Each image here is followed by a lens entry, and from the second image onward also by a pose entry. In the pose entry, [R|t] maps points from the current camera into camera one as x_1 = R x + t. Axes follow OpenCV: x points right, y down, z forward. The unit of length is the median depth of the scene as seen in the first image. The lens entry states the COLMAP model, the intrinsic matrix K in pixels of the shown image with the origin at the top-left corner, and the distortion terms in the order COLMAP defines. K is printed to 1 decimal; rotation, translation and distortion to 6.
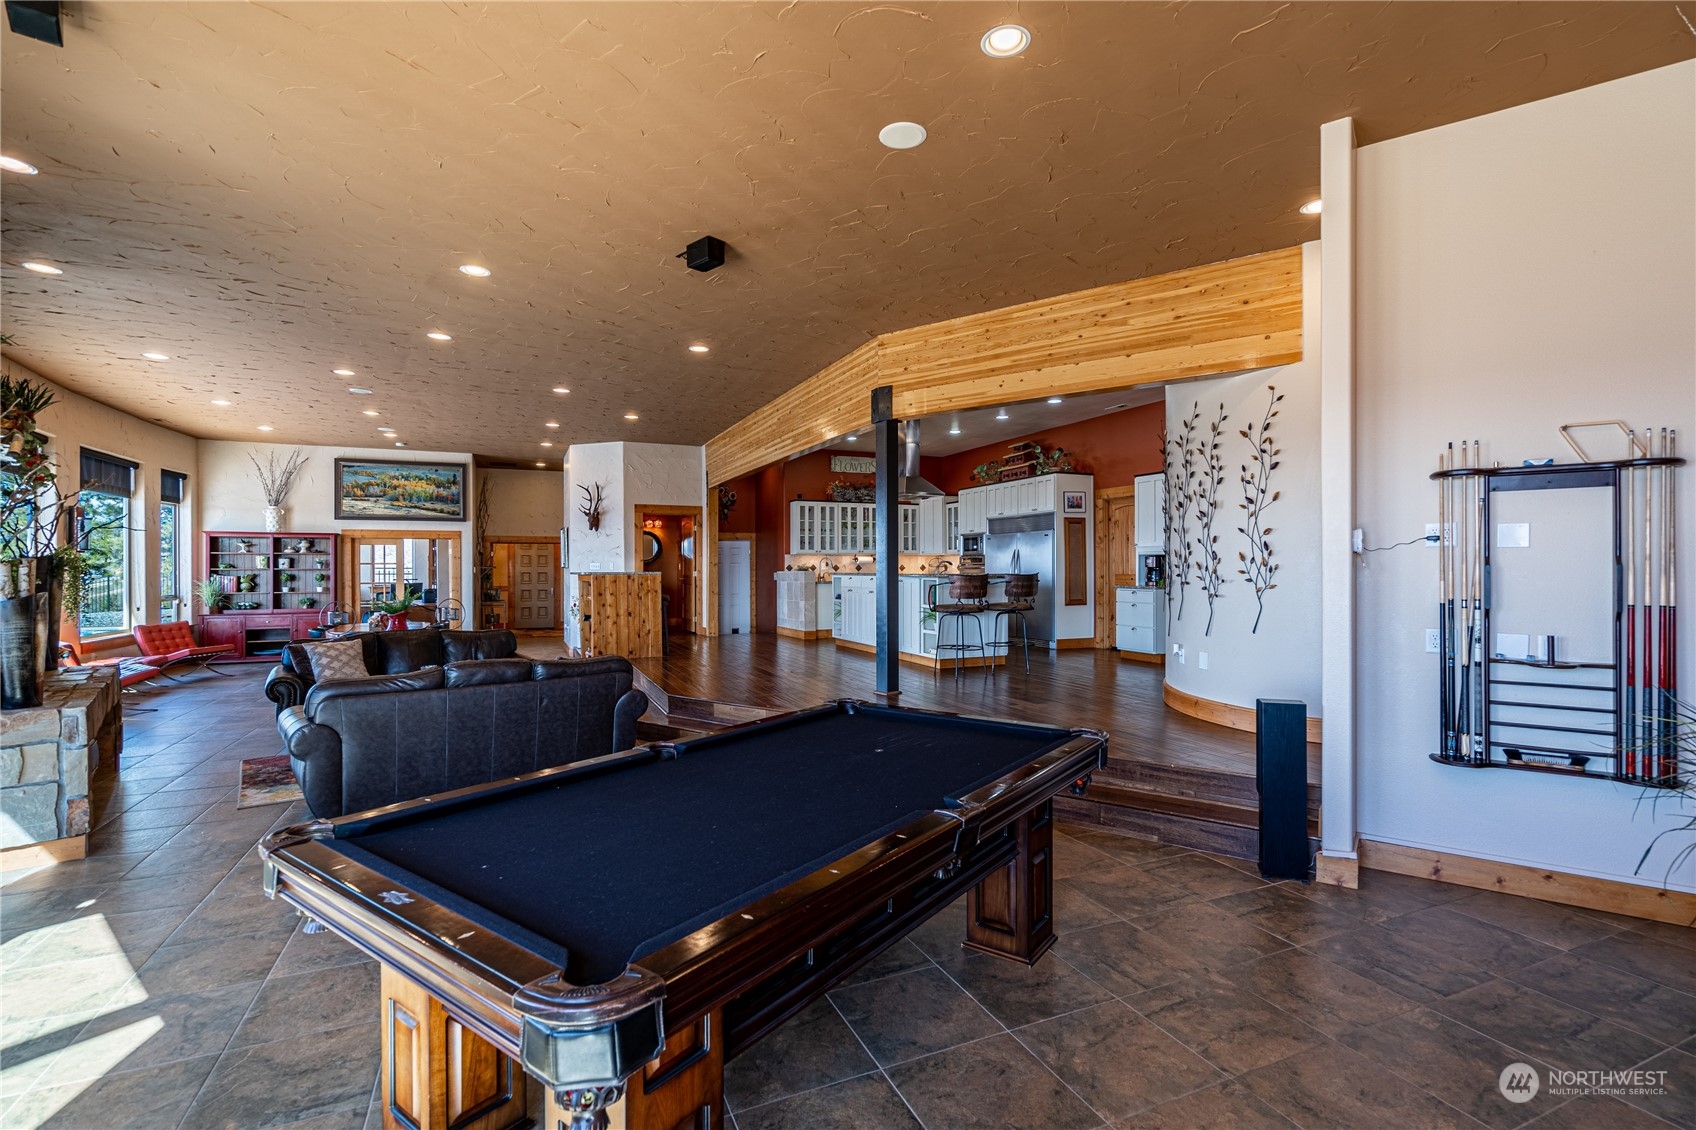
lens RADIAL K [[773.3, 0, 848.0], [0, 773.3, 565.0], [0, 0, 1]] dist [-0.010526, 0.008078]
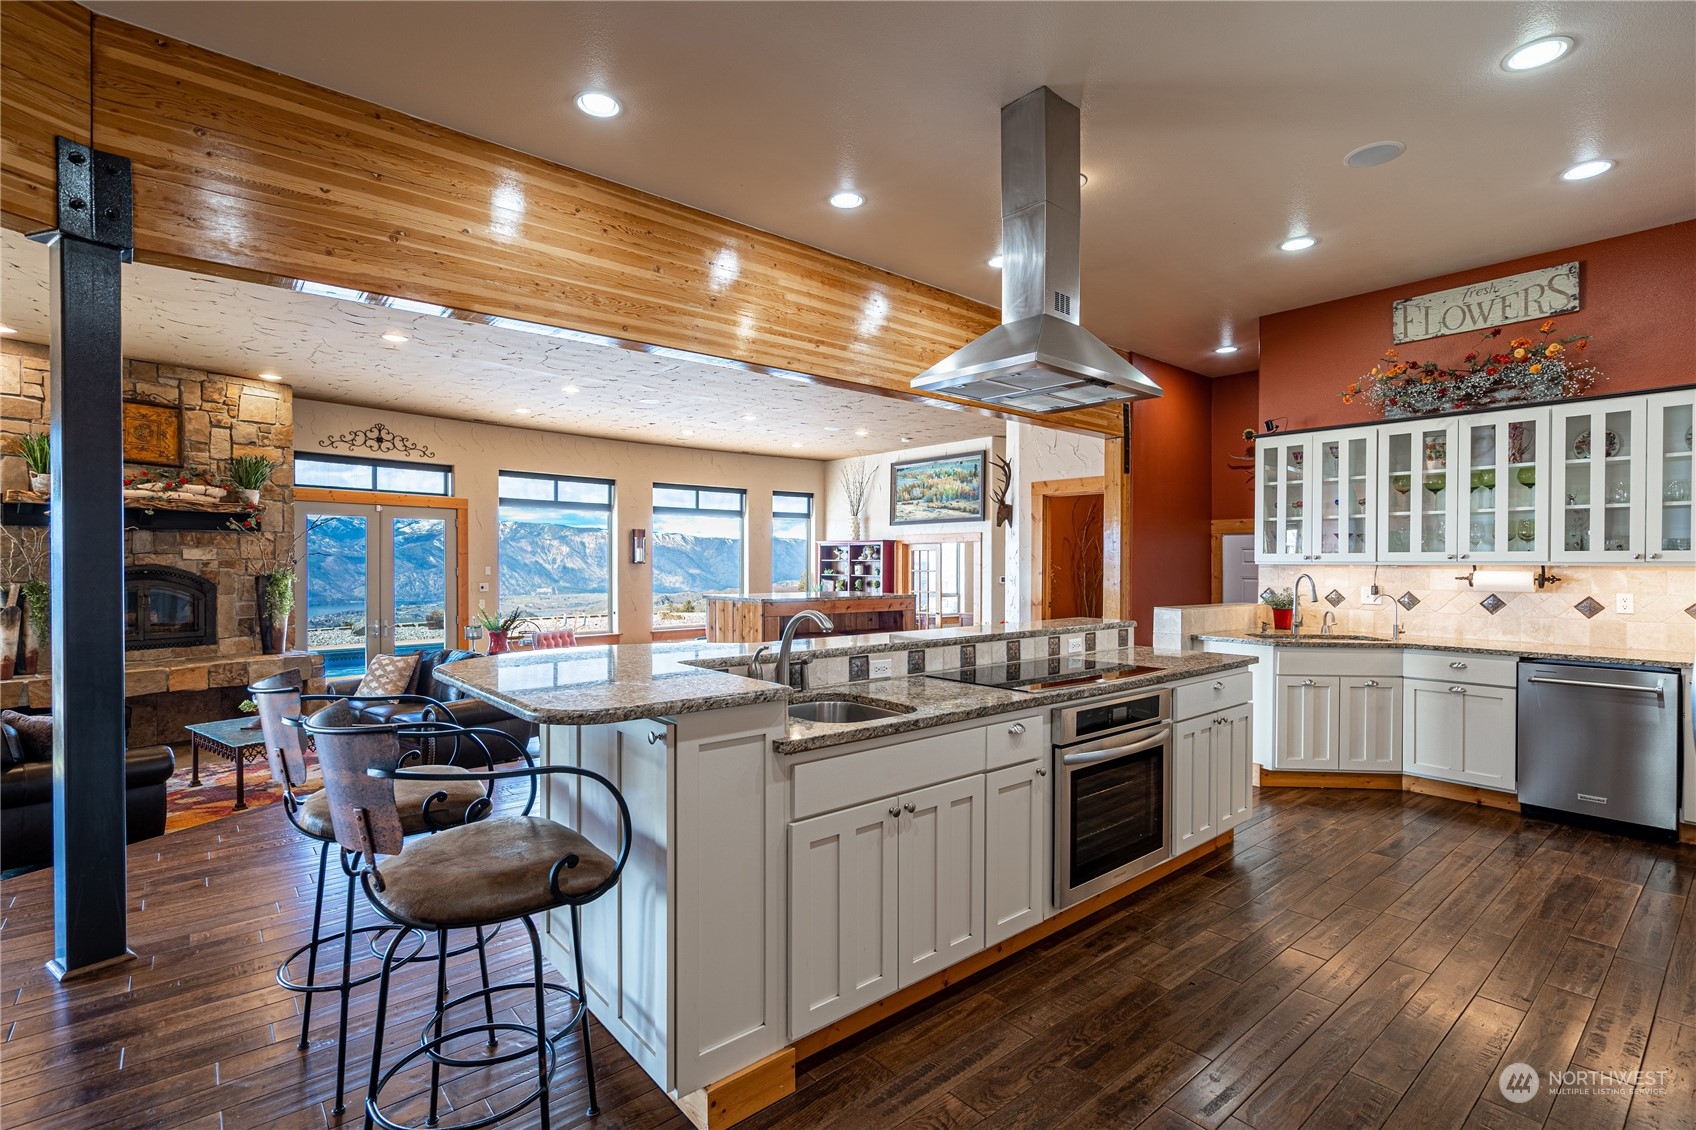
lens RADIAL K [[788.9, 0, 859.7], [0, 788.9, 568.2], [0, 0, 1]] dist [0.002239, 0.000791]
pose [[0.289635, 0.011696, -0.957066, 0.287010], [0.000686, 0.999923, 0.012427, -0.017221], [0.957137, -0.004256, 0.289605, 0.663844]]
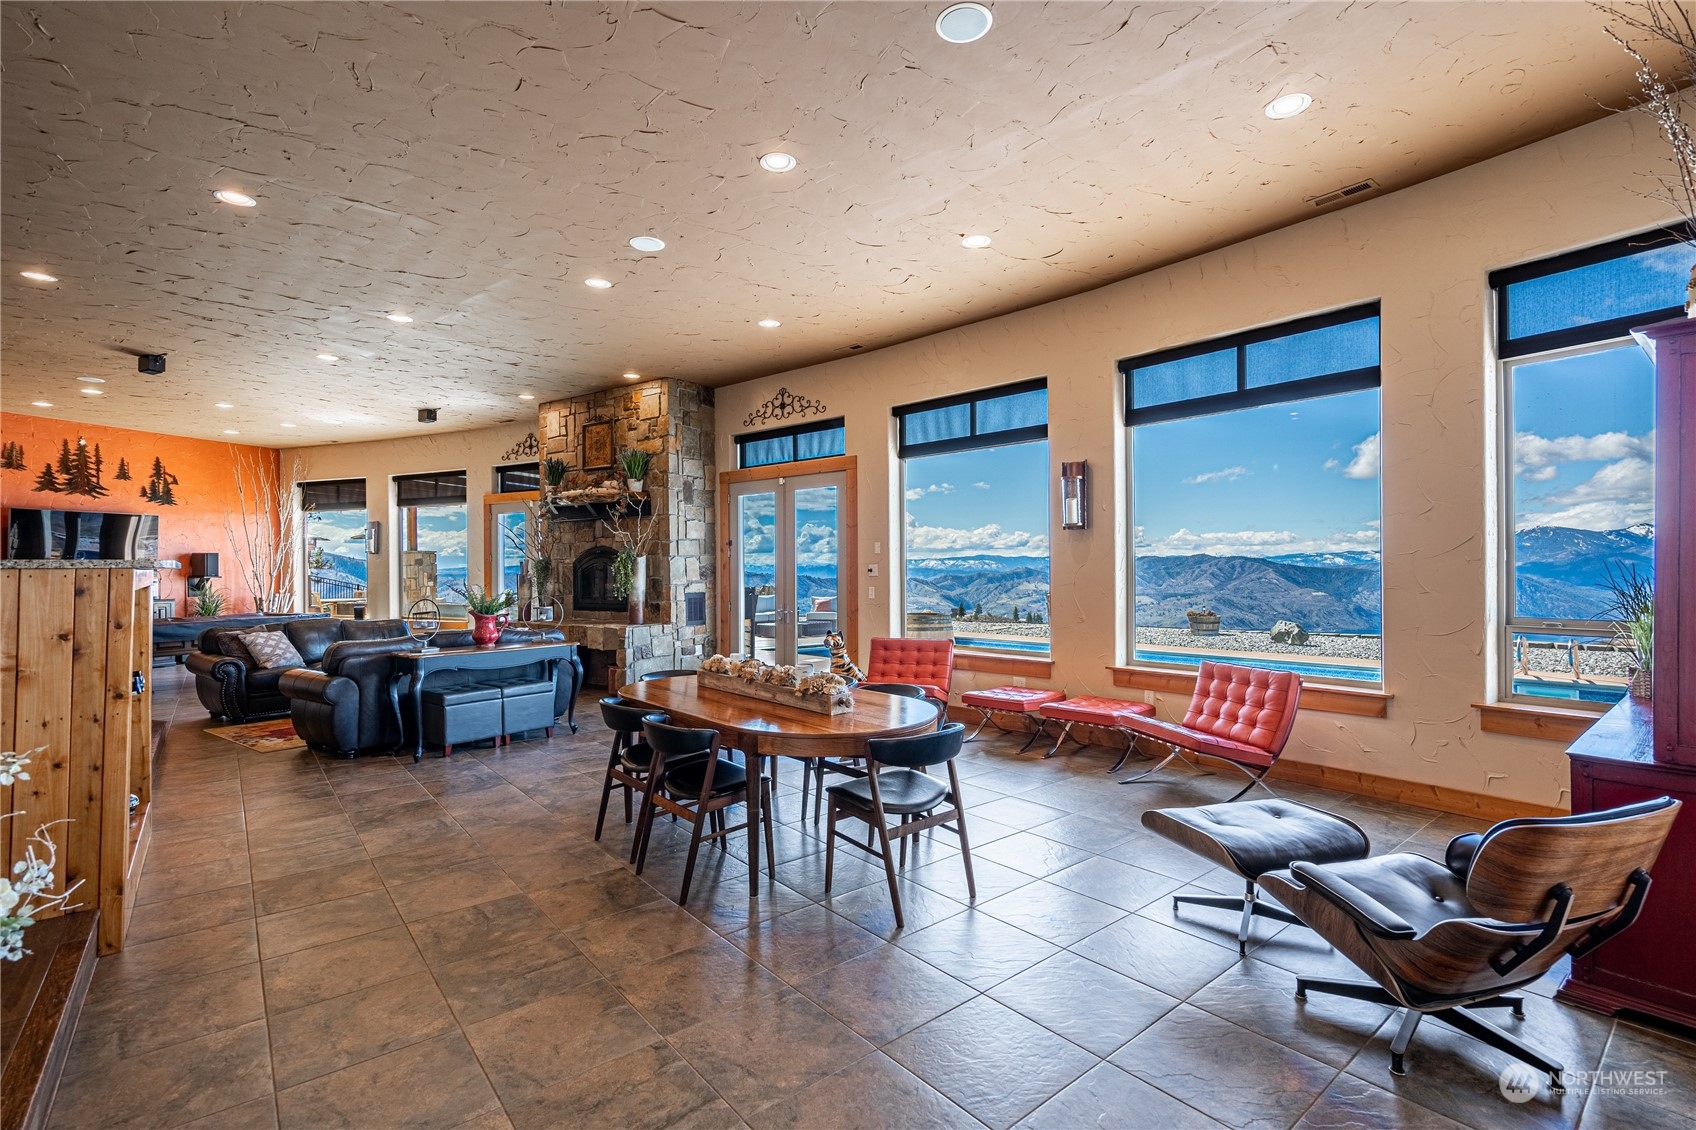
lens RADIAL K [[777.6, 0, 858.4], [0, 777.6, 566.5], [0, 0, 1]] dist [-0.001428, 0.000317]
pose [[-0.961735, 0.007938, -0.273866, -0.428310], [0.010372, 0.999919, -0.007442, 0.013732], [0.273784, -0.009998, -0.961739, 1.100380]]
